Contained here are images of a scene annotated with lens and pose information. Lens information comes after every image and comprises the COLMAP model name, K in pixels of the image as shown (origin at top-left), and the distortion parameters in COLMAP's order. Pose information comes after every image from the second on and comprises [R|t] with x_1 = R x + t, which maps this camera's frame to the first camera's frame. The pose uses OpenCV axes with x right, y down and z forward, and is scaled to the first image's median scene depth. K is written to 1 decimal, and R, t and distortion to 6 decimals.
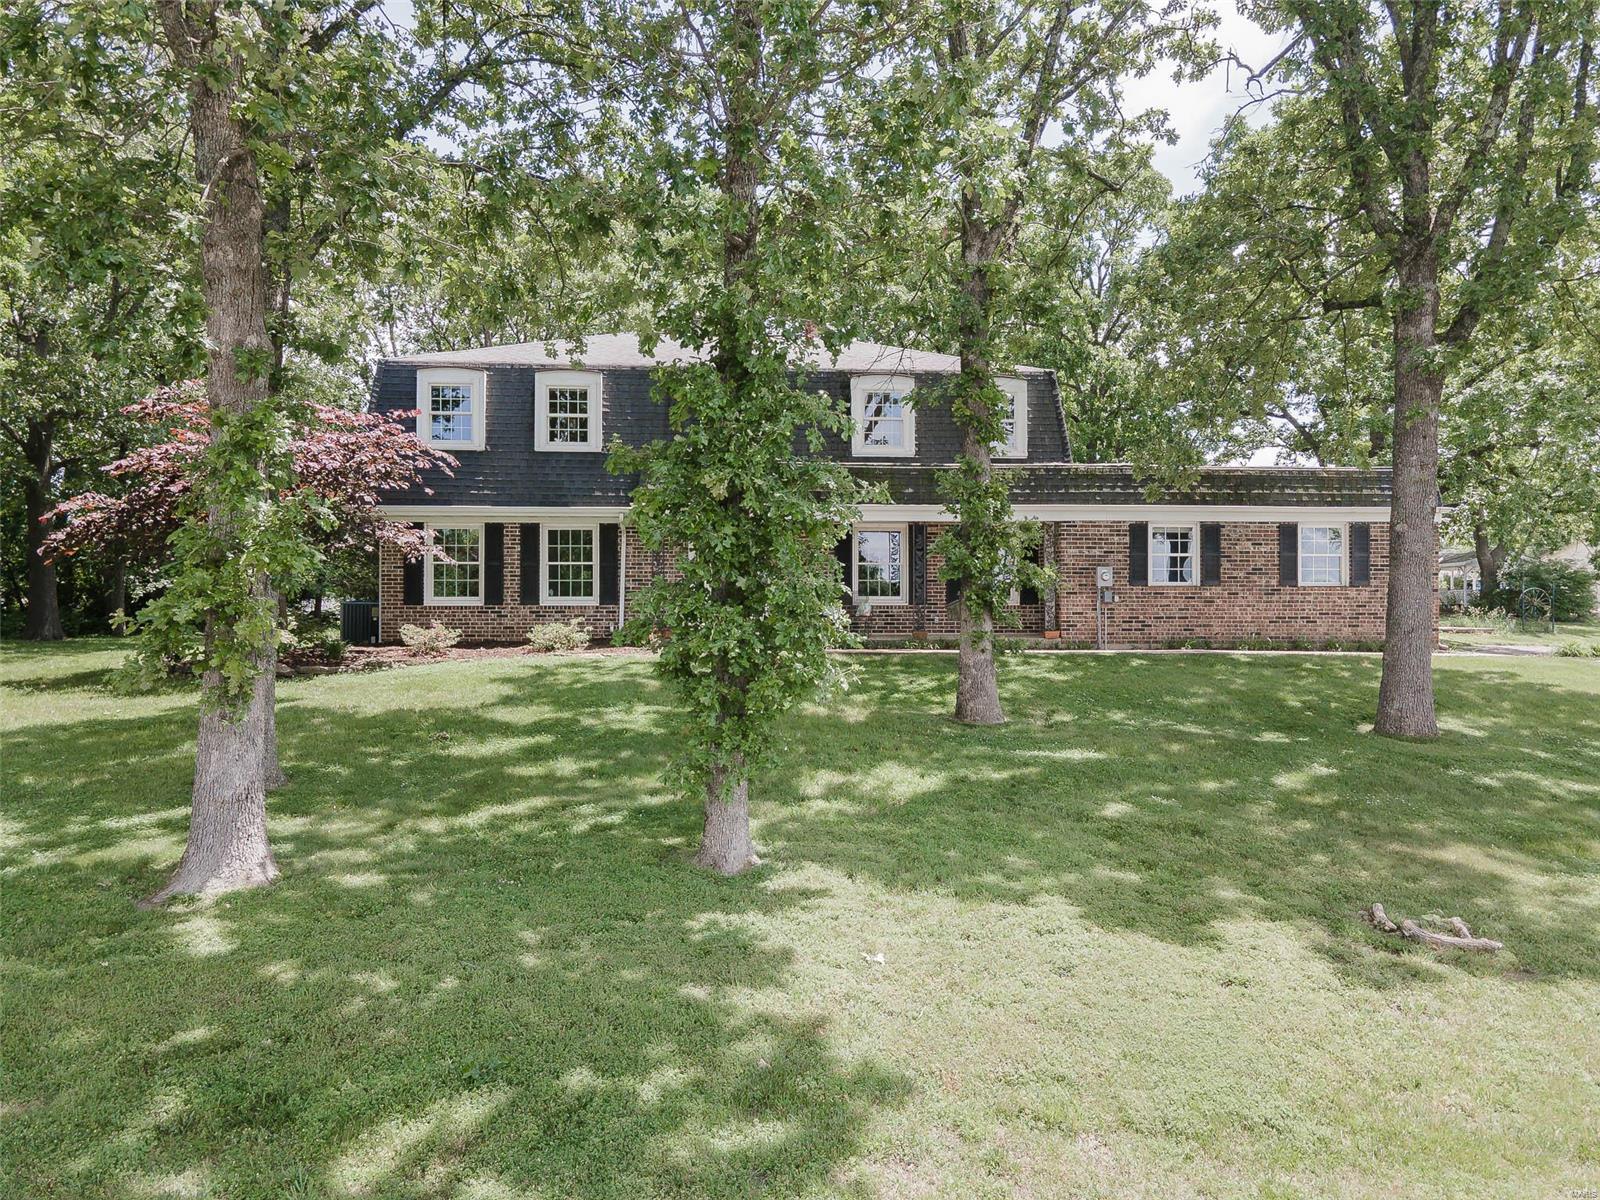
lens RADIAL K [[1111.5, 0, 800.0], [0, 1111.5, 600.0], [0, 0, 1]] dist [-0.003455, 0.044749]
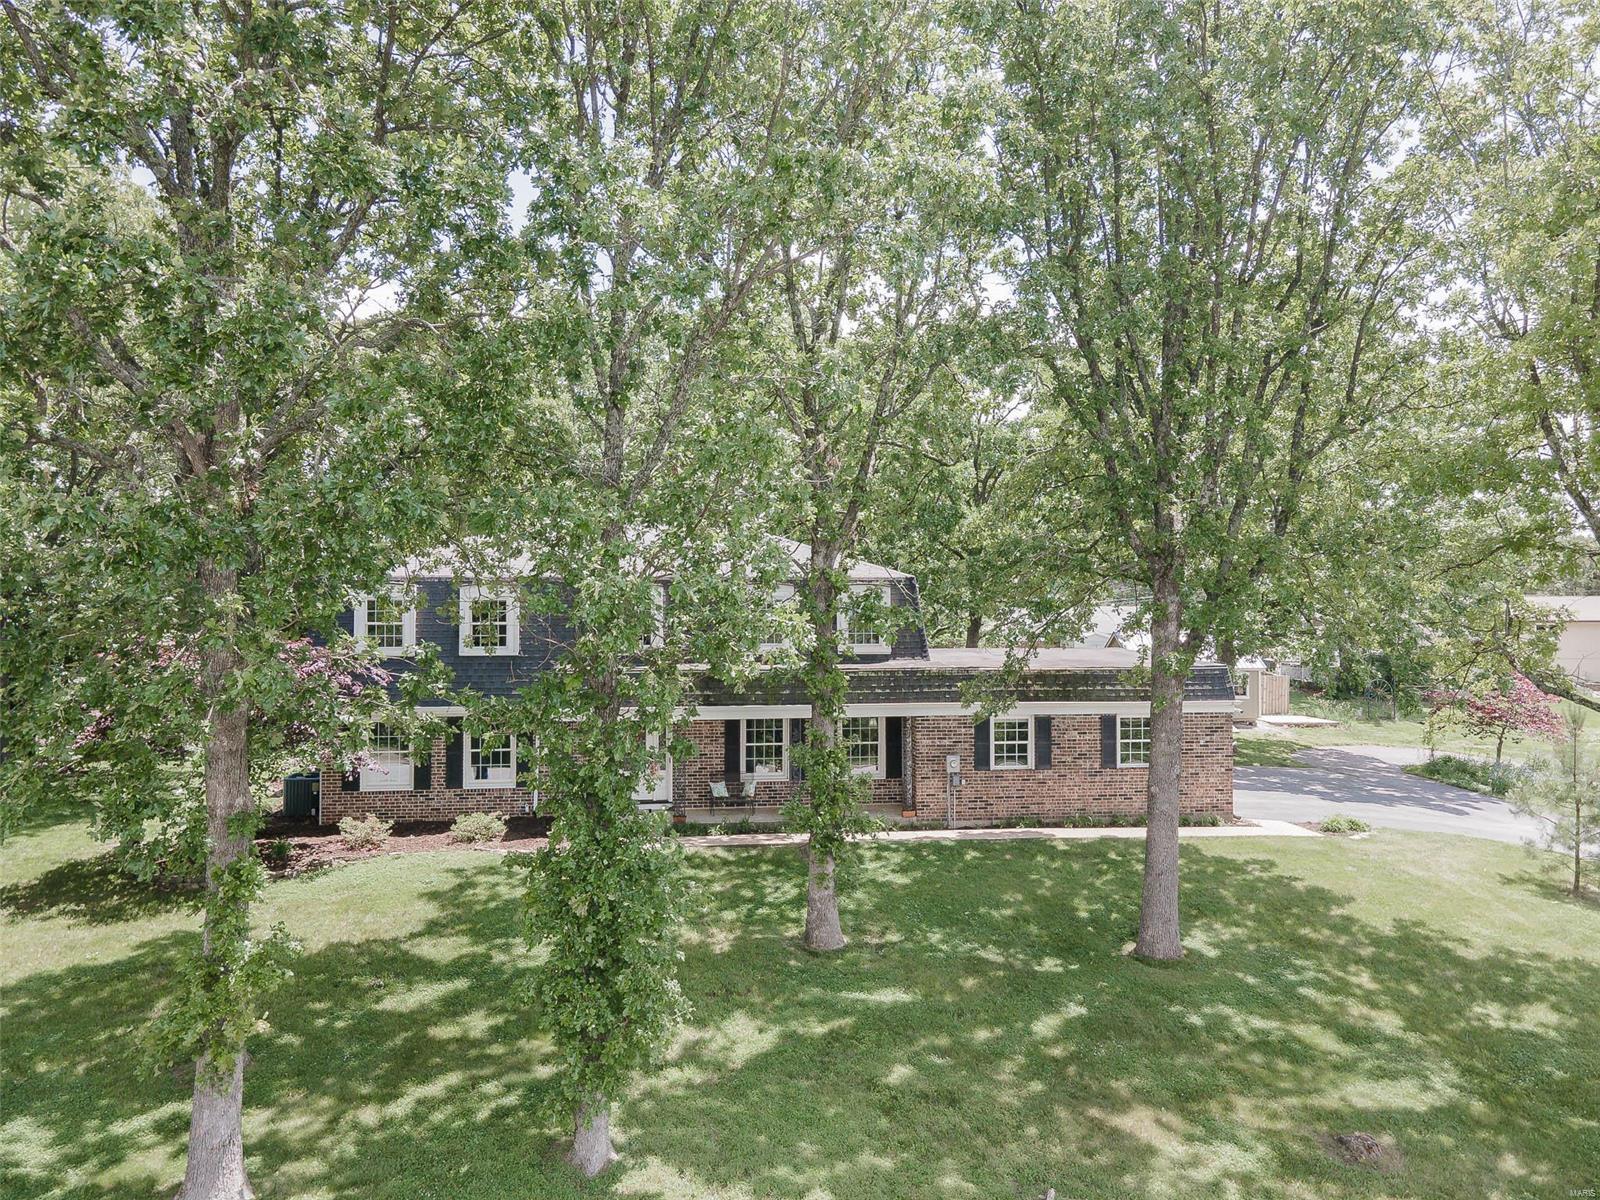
lens RADIAL K [[1102.5, 0, 800.0], [0, 1102.5, 600.0], [0, 0, 1]] dist [0.007267, 0.005245]
pose [[0.998348, -0.000308, 0.057456, 0.065504], [0.001109, 0.999903, -0.013904, -0.252429], [-0.057446, 0.013945, 0.998251, -0.217669]]
